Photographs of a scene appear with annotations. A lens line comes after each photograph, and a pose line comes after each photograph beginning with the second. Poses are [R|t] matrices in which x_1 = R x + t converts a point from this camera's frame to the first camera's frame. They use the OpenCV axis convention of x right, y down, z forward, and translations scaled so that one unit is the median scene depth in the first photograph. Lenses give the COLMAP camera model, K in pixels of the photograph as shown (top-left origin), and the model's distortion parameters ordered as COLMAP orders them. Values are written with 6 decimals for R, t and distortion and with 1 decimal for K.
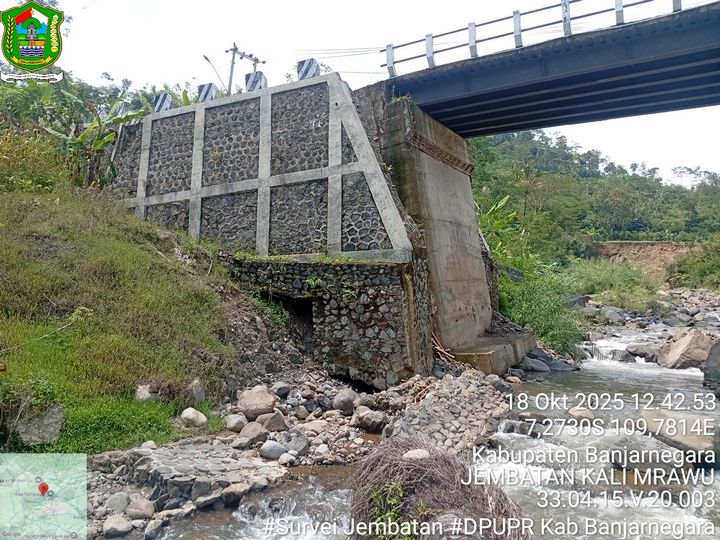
lens RADIAL K [[551.1, 0, 358.0], [0, 551.1, 268.1], [0, 0, 1]] dist [0.112352, -0.240201]
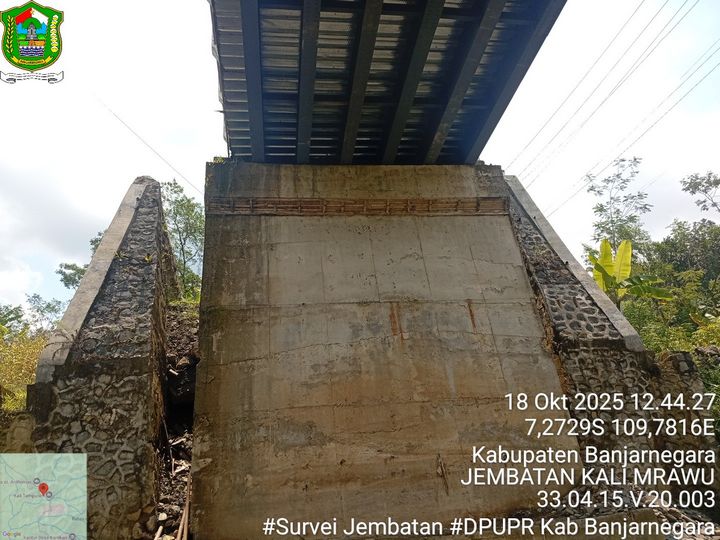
lens RADIAL K [[551.1, 0, 358.0], [0, 551.1, 268.1], [0, 0, 1]] dist [0.112352, -0.240201]
pose [[0.585368, -0.345228, -0.733596, 0.699153], [0.077642, 0.924526, -0.373126, 0.112881], [0.807042, 0.161458, 0.567992, 0.778193]]
